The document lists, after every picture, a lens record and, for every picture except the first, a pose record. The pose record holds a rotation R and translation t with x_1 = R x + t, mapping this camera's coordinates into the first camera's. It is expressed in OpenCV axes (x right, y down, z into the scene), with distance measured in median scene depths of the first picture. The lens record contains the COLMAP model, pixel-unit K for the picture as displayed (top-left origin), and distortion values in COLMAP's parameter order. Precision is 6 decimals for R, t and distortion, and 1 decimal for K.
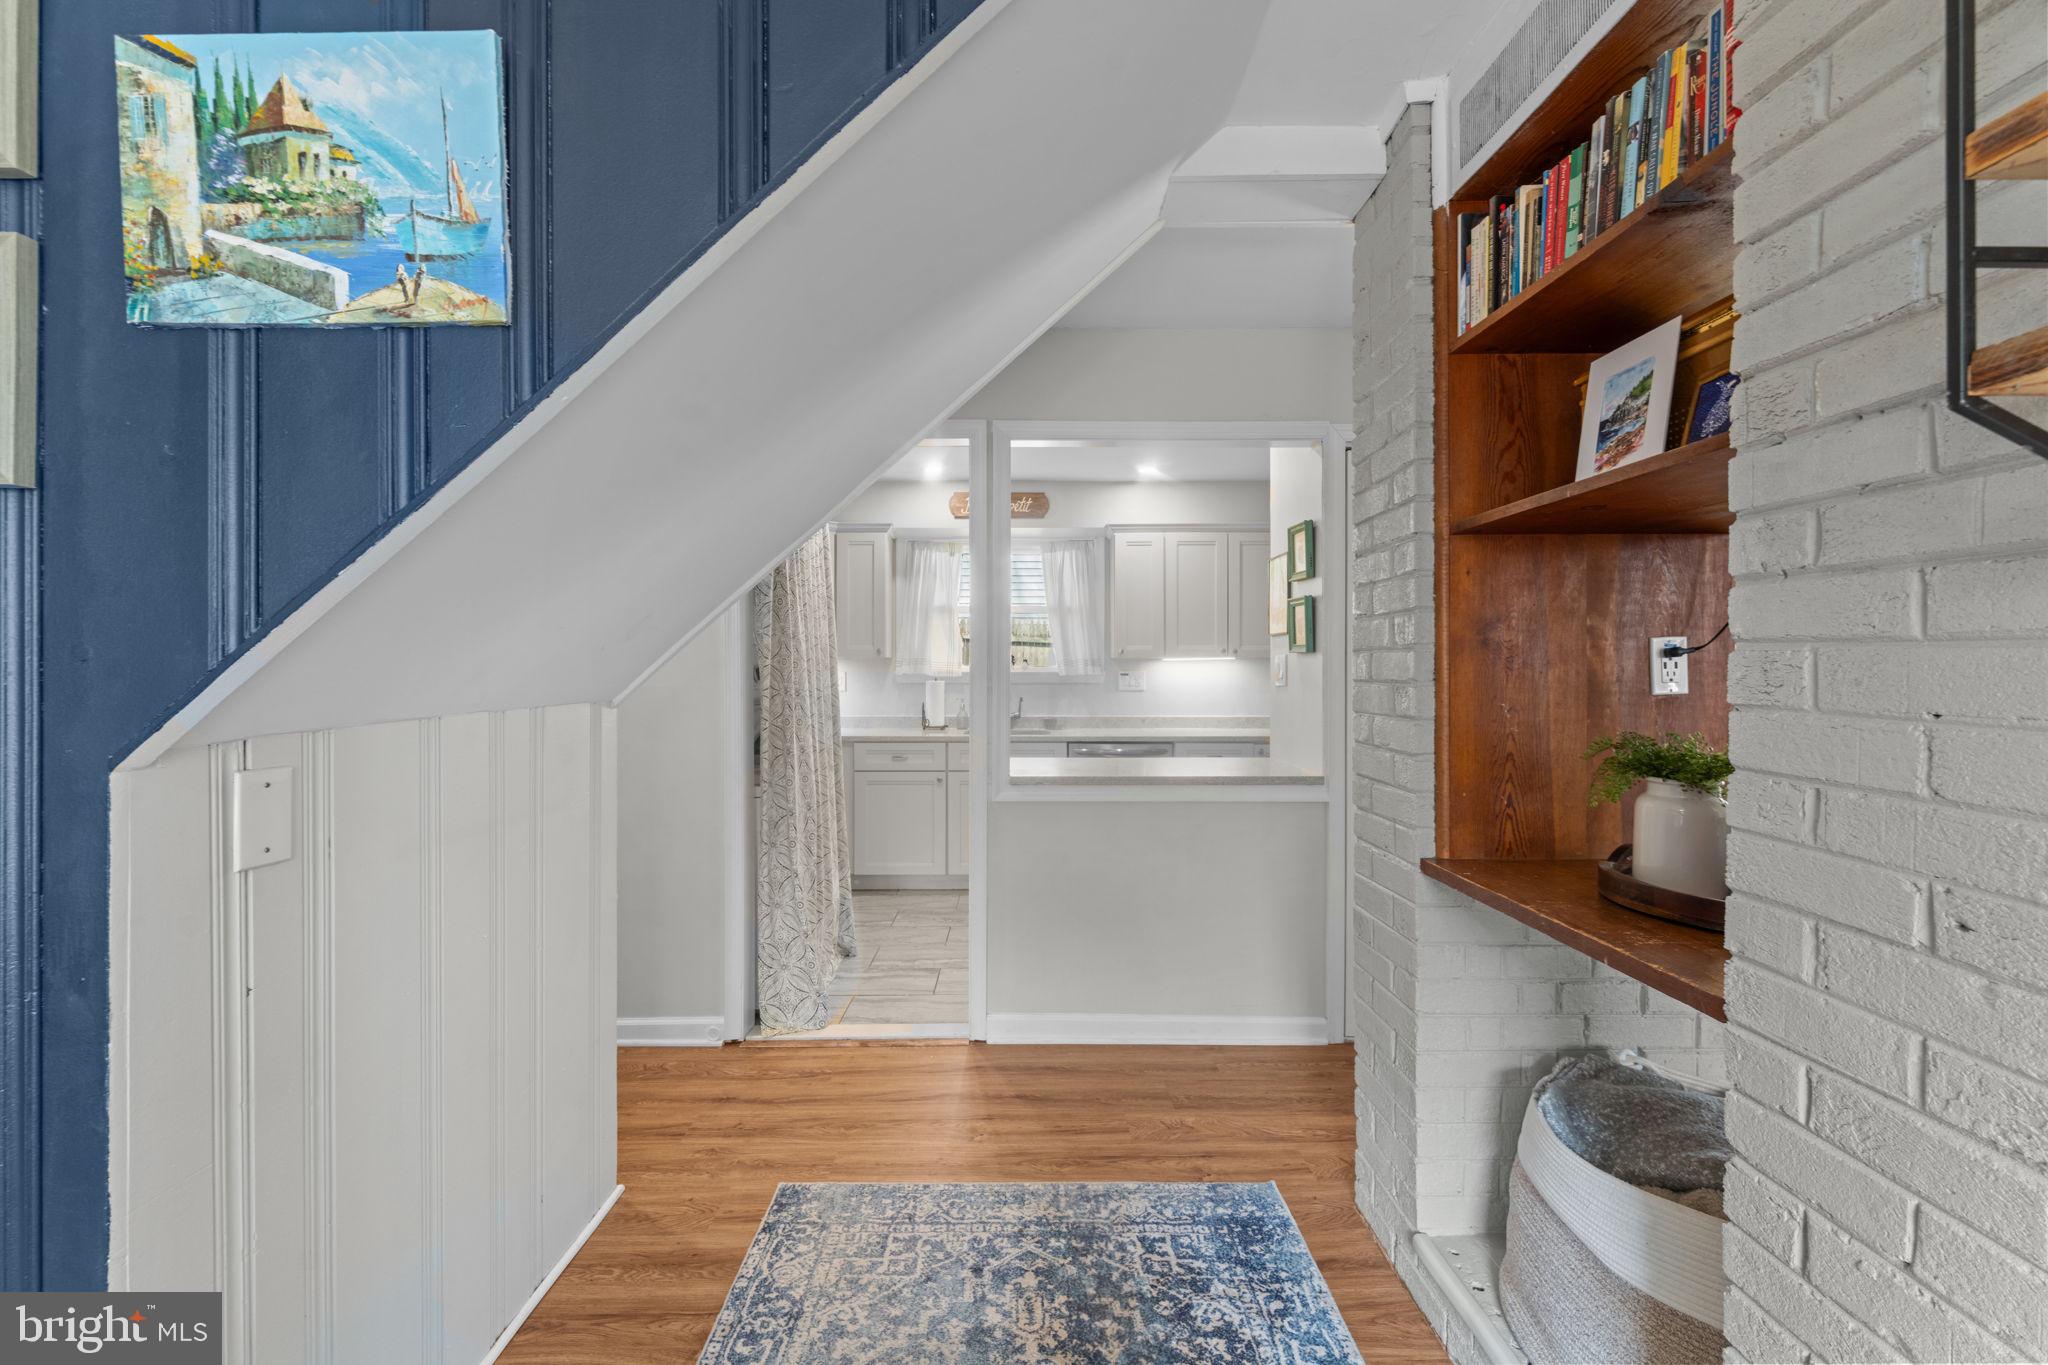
lens RADIAL K [[852.7, 0, 1020.8], [0, 852.7, 677.1], [0, 0, 1]] dist [-0.001875, -0.000114]
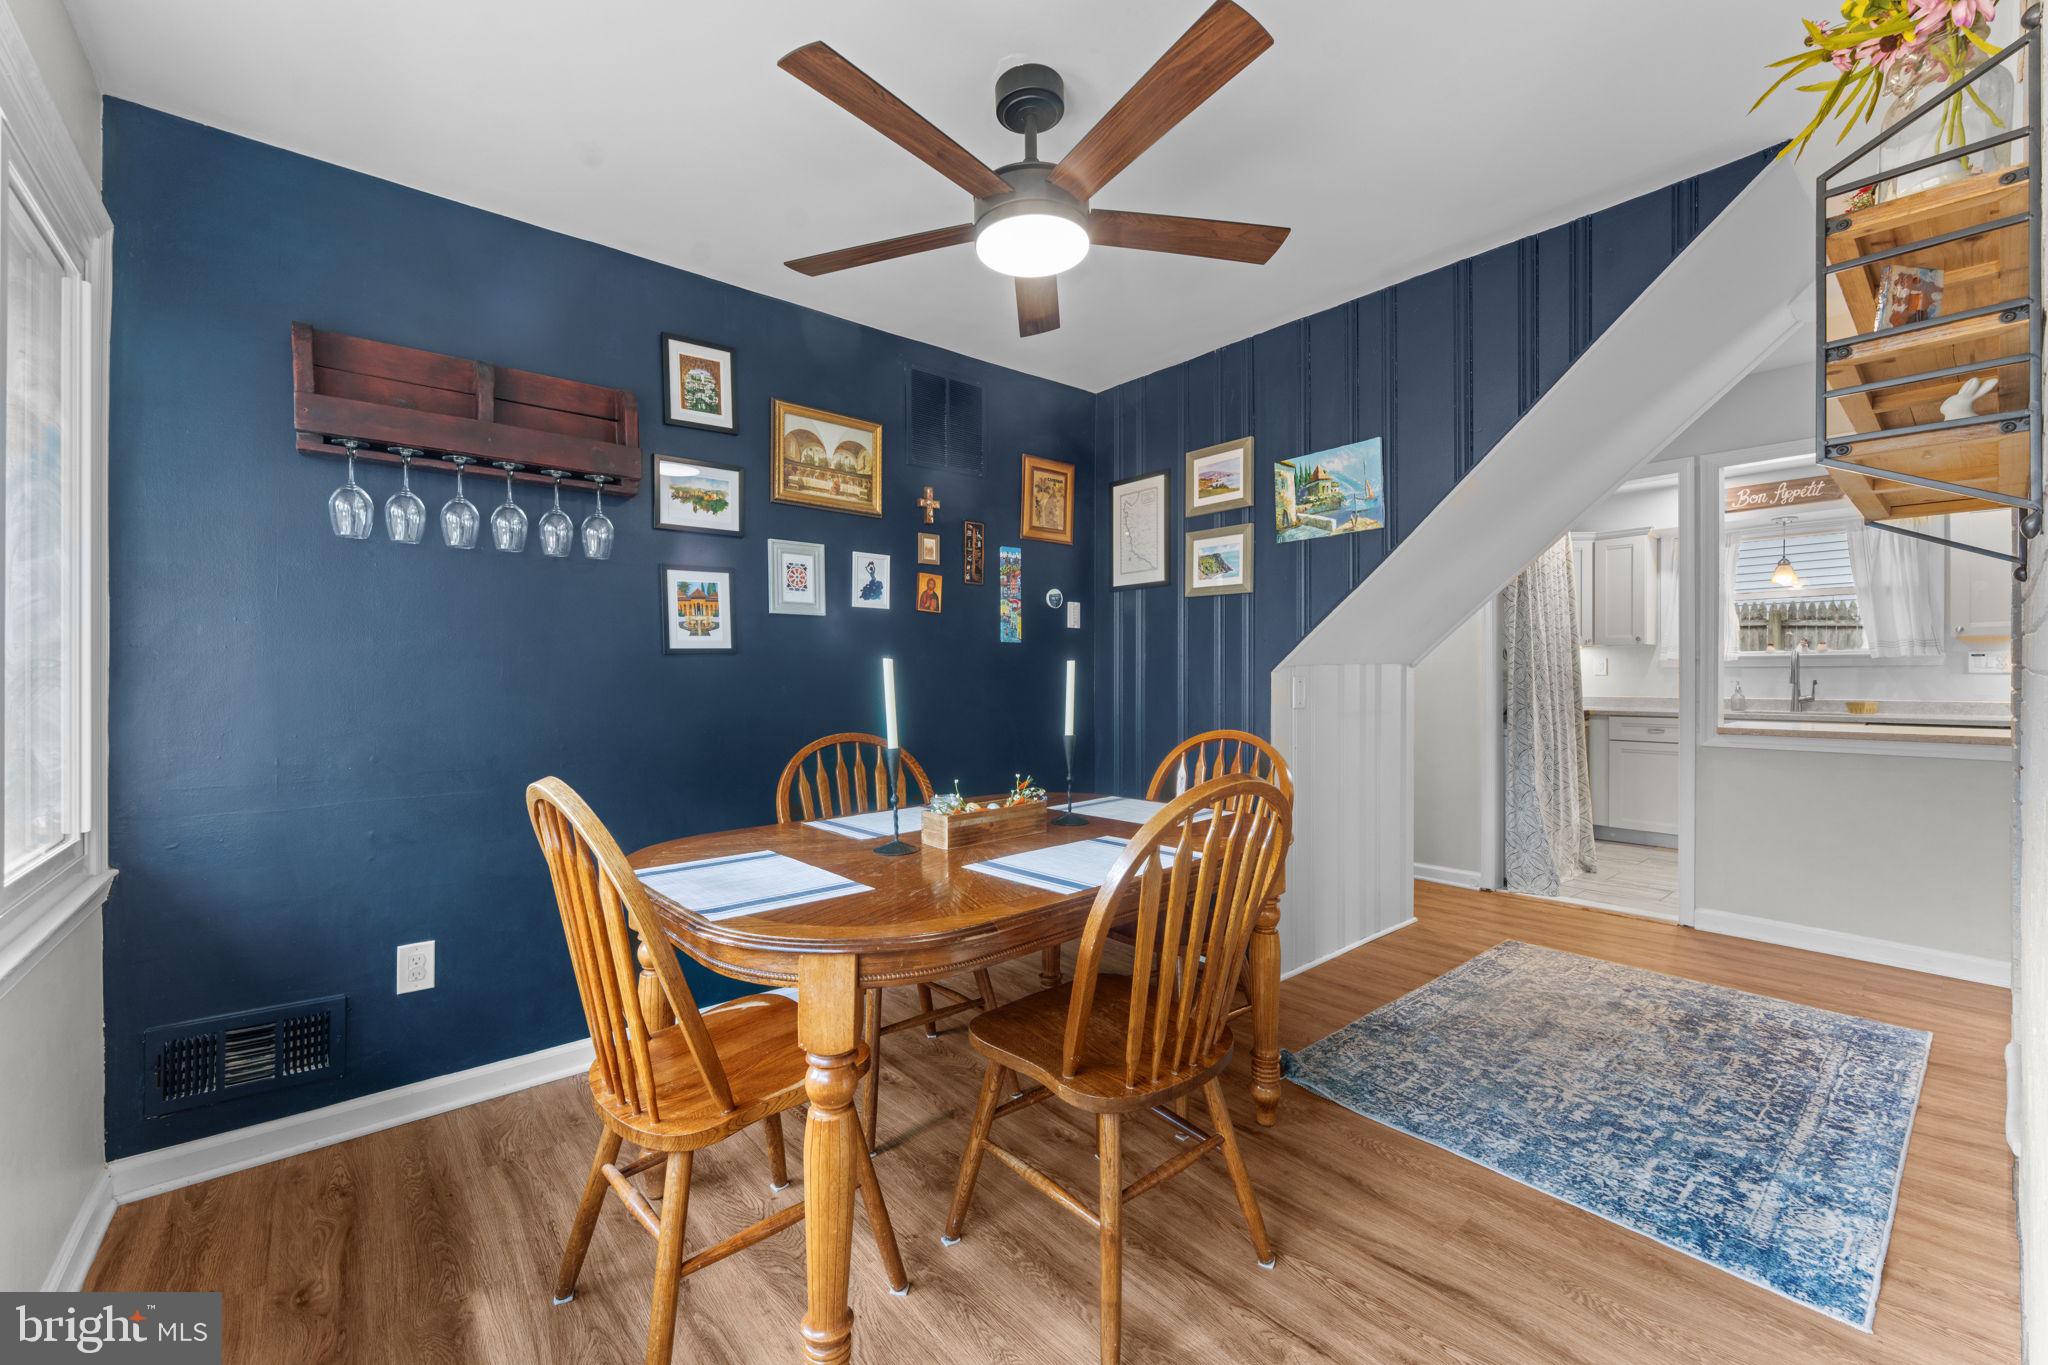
lens RADIAL K [[817.2, 0, 1017.9], [0, 817.2, 679.4], [0, 0, 1]] dist [-0.000229, -0.000516]
pose [[0.635479, -0.000688, -0.772118, 0.466257], [-0.000602, 0.999999, -0.001387, 0.079610], [0.772118, 0.001346, 0.635478, -1.051944]]
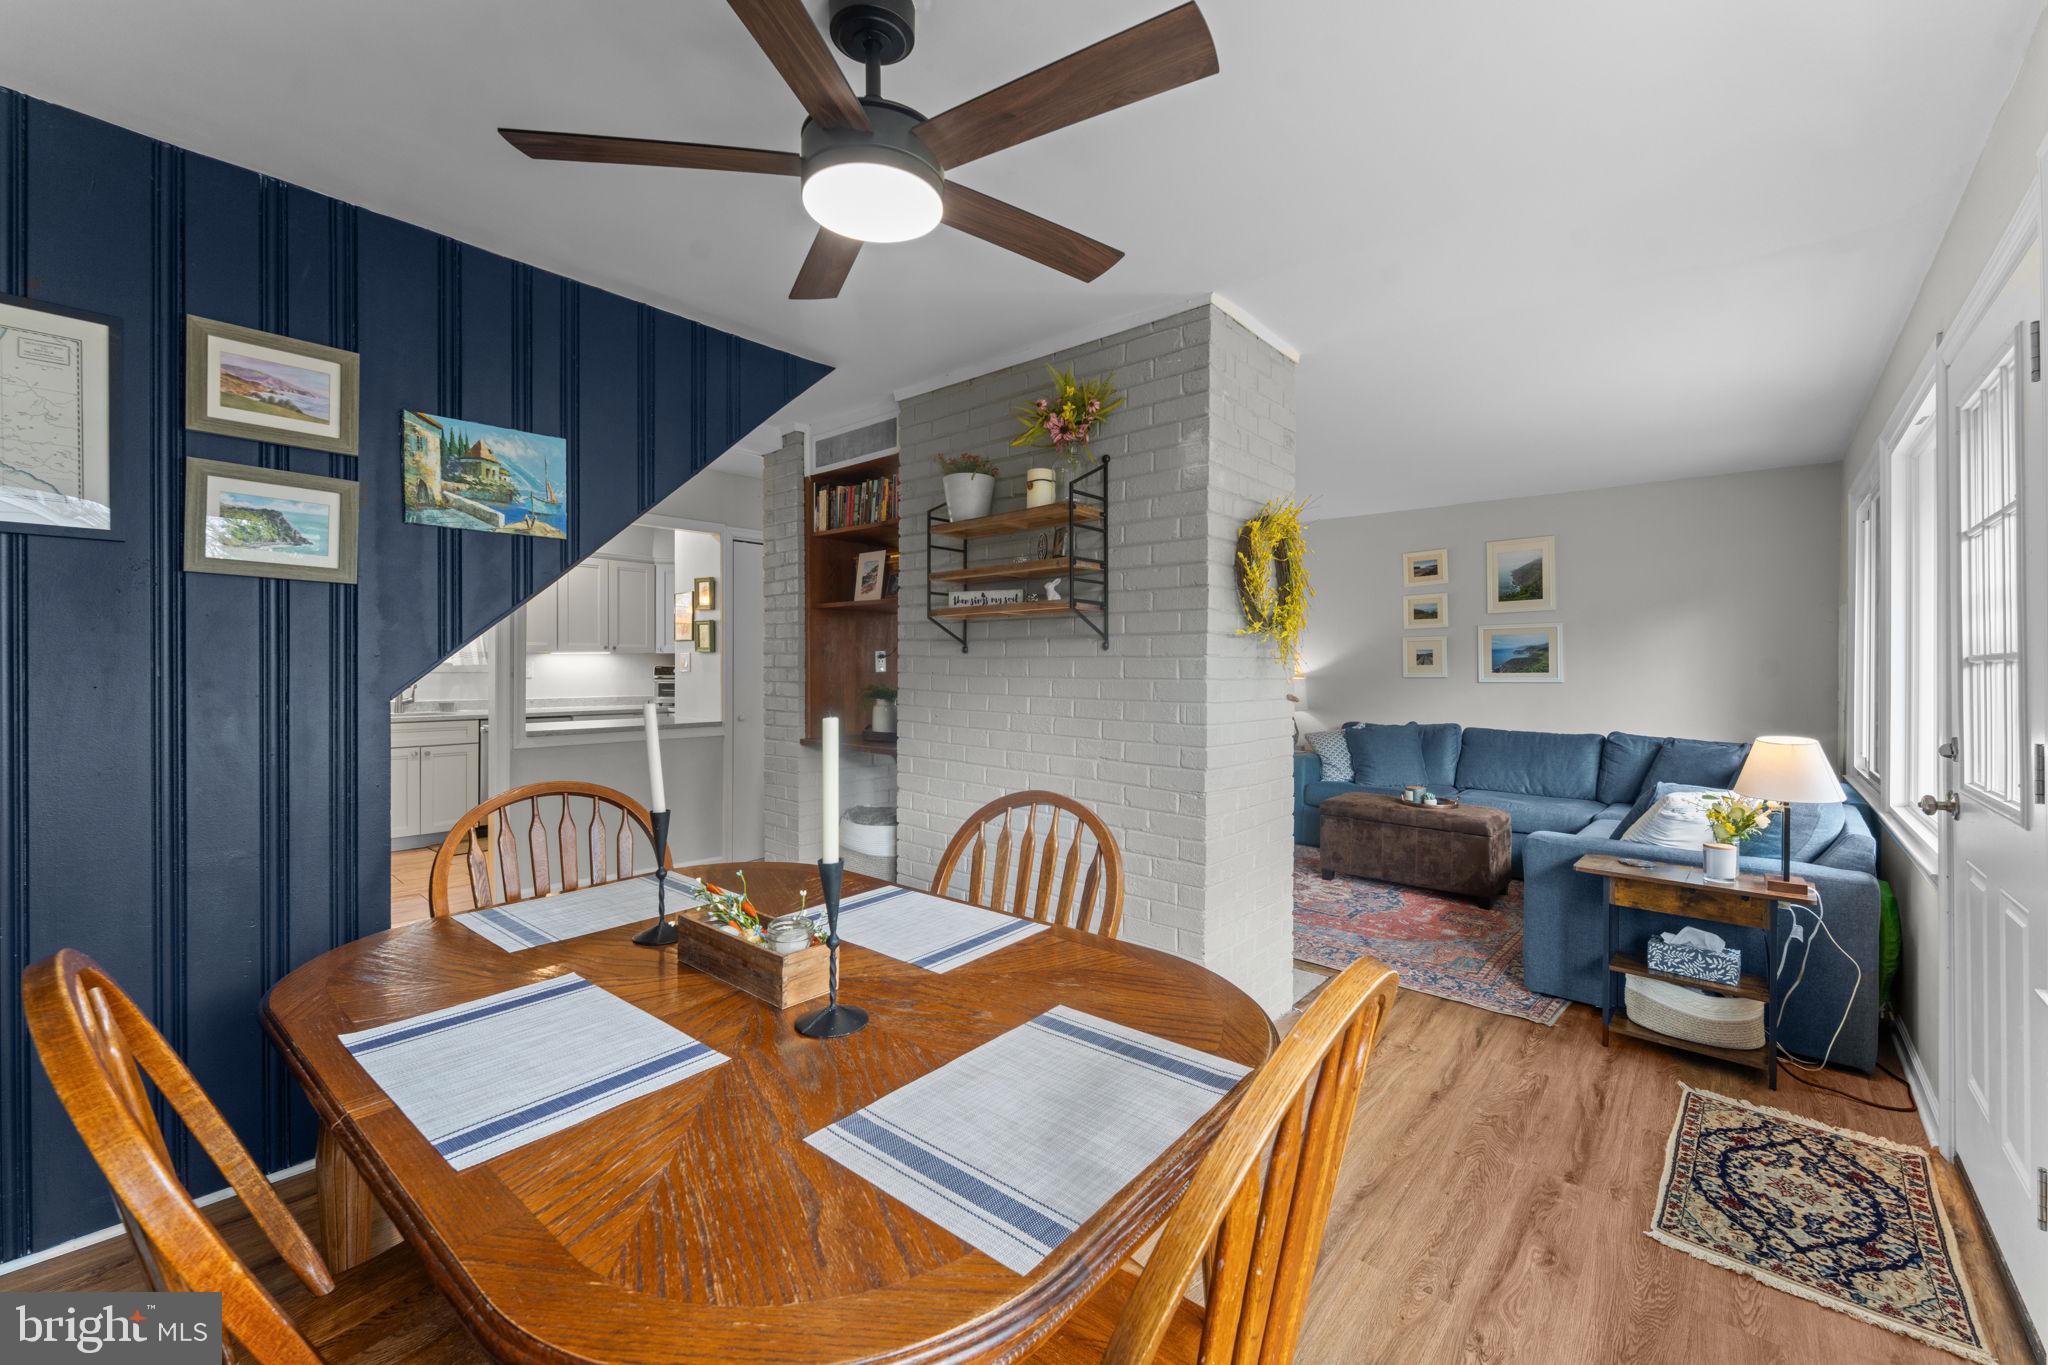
lens RADIAL K [[820.8, 0, 1016.0], [0, 820.8, 673.0], [0, 0, 1]] dist [-0.000585, -0.000073]
pose [[0.669411, -0.004022, 0.742881, -0.886213], [0.000592, 0.999988, 0.004881, 0.011140], [-0.742892, -0.002828, 0.669405, -1.064460]]
